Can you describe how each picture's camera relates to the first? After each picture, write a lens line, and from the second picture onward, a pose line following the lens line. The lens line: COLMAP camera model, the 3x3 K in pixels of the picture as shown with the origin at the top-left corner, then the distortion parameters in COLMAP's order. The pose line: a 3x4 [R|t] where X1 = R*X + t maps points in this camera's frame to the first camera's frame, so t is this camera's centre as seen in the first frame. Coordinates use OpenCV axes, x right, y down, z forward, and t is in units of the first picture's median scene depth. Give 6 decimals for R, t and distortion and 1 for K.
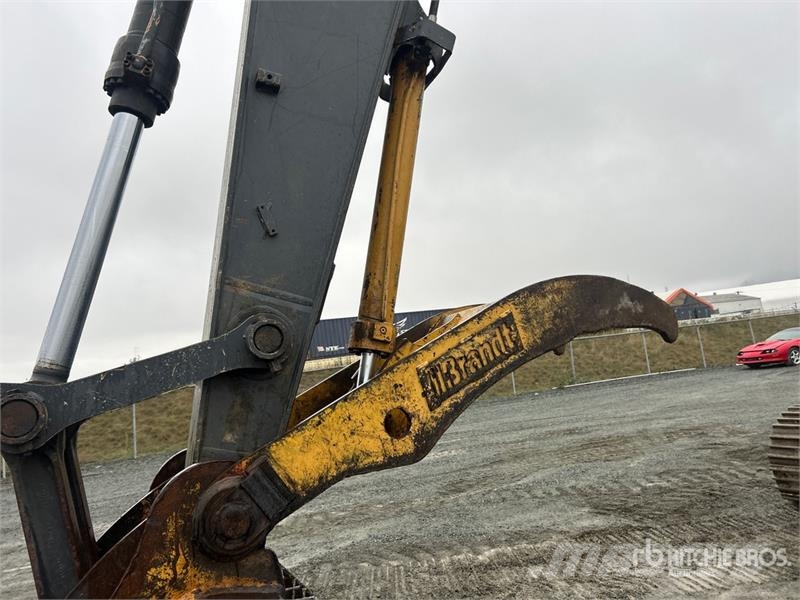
lens RADIAL K [[601.3, 0, 400.0], [0, 601.3, 293.9], [0, 0, 1]] dist [0.060640, -0.067990]
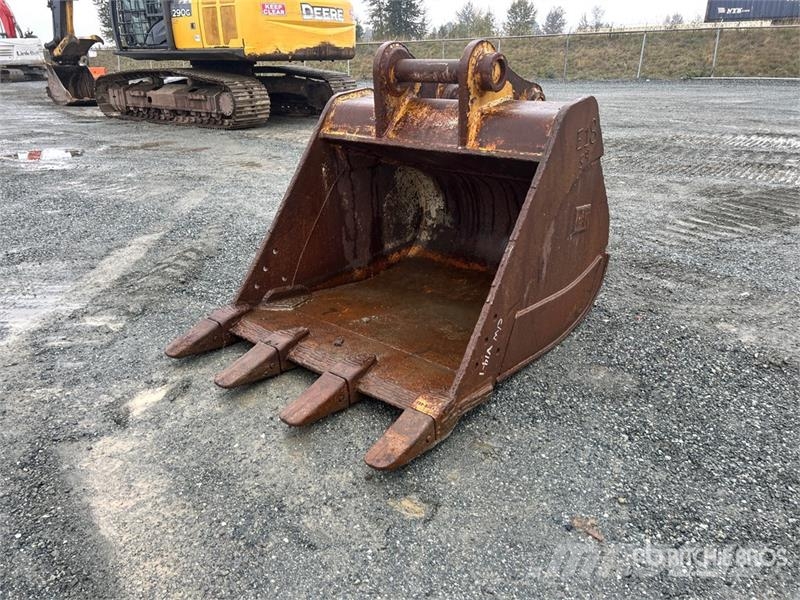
lens RADIAL K [[605.0, 0, 400.0], [0, 605.0, 300.0], [0, 0, 1]] dist [0.086638, -0.088496]
pose [[0.505013, 0.418272, -0.754990, 3.545903], [0.061778, 0.854970, 0.514985, -0.337801], [0.860898, -0.306716, 0.405931, 0.142513]]
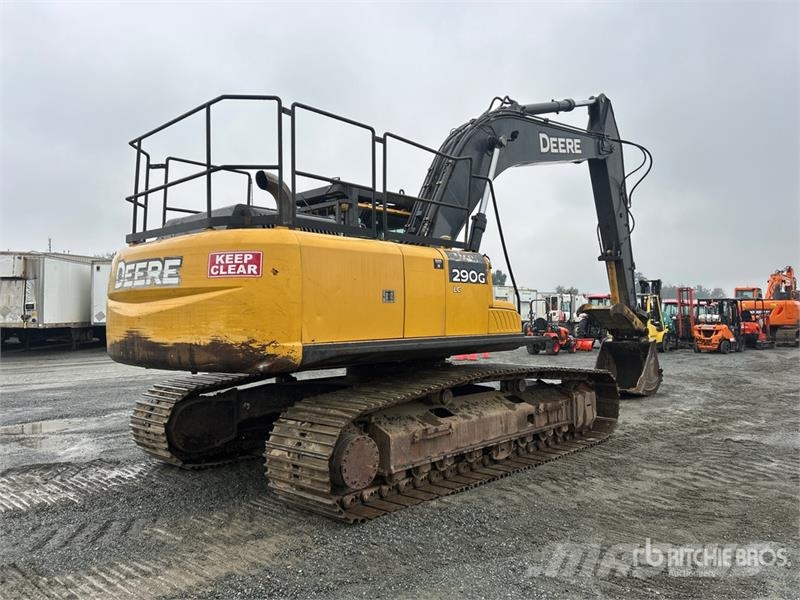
lens RADIAL K [[605.0, 0, 400.0], [0, 605.0, 300.0], [0, 0, 1]] dist [0.086638, -0.088496]
pose [[-0.901444, 0.110882, -0.418454, 1.553137], [0.161409, 0.983025, -0.087229, 0.057511], [0.401678, -0.146174, -0.904040, 1.986256]]
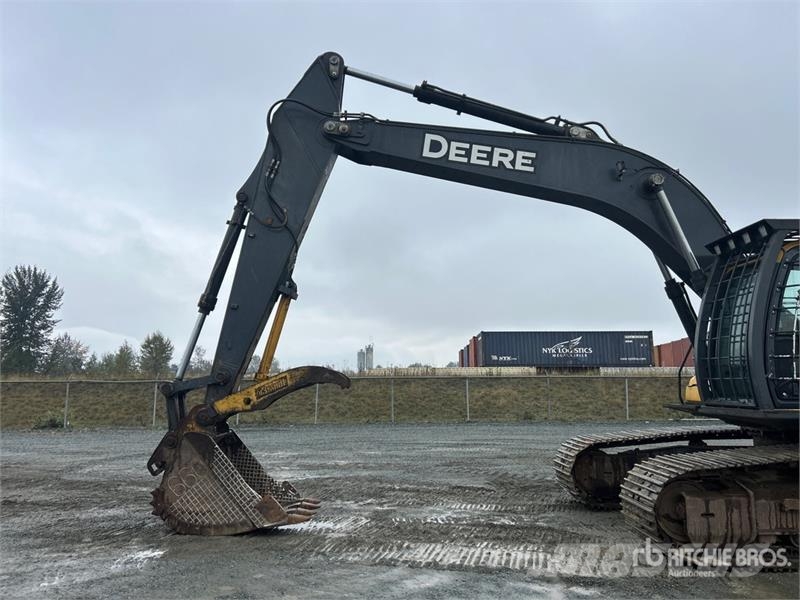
lens RADIAL K [[601.7, 0, 388.4], [0, 601.7, 303.2], [0, 0, 1]] dist [0.078568, -0.113457]
pose [[0.919912, 0.066283, -0.386482, 0.713793], [-0.060191, 0.997798, 0.027857, -0.181098], [0.387477, -0.002363, 0.921876, -0.700671]]
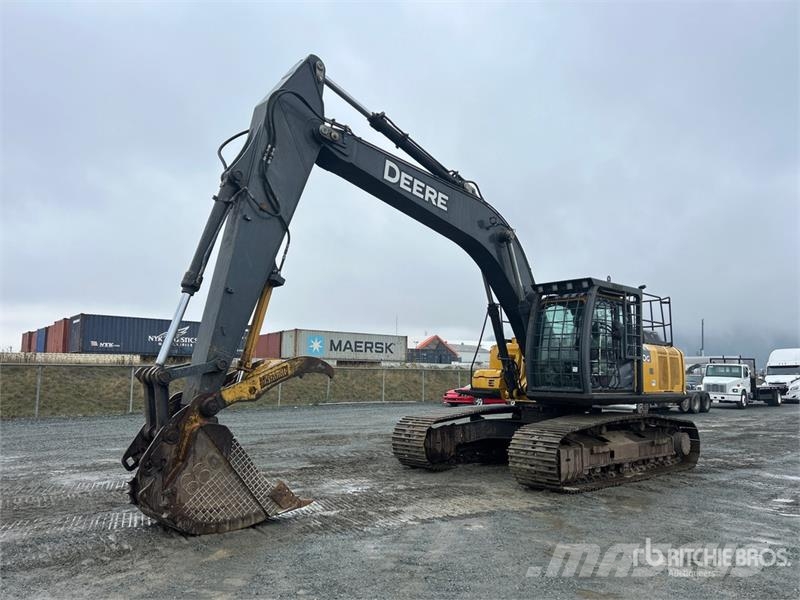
lens RADIAL K [[605.0, 0, 400.0], [0, 605.0, 300.0], [0, 0, 1]] dist [0.086638, -0.088496]
pose [[0.921727, 0.175230, 0.345998, -0.178193], [-0.168516, 0.984448, -0.049652, -0.097999], [-0.349317, -0.012540, 0.936921, -0.907824]]
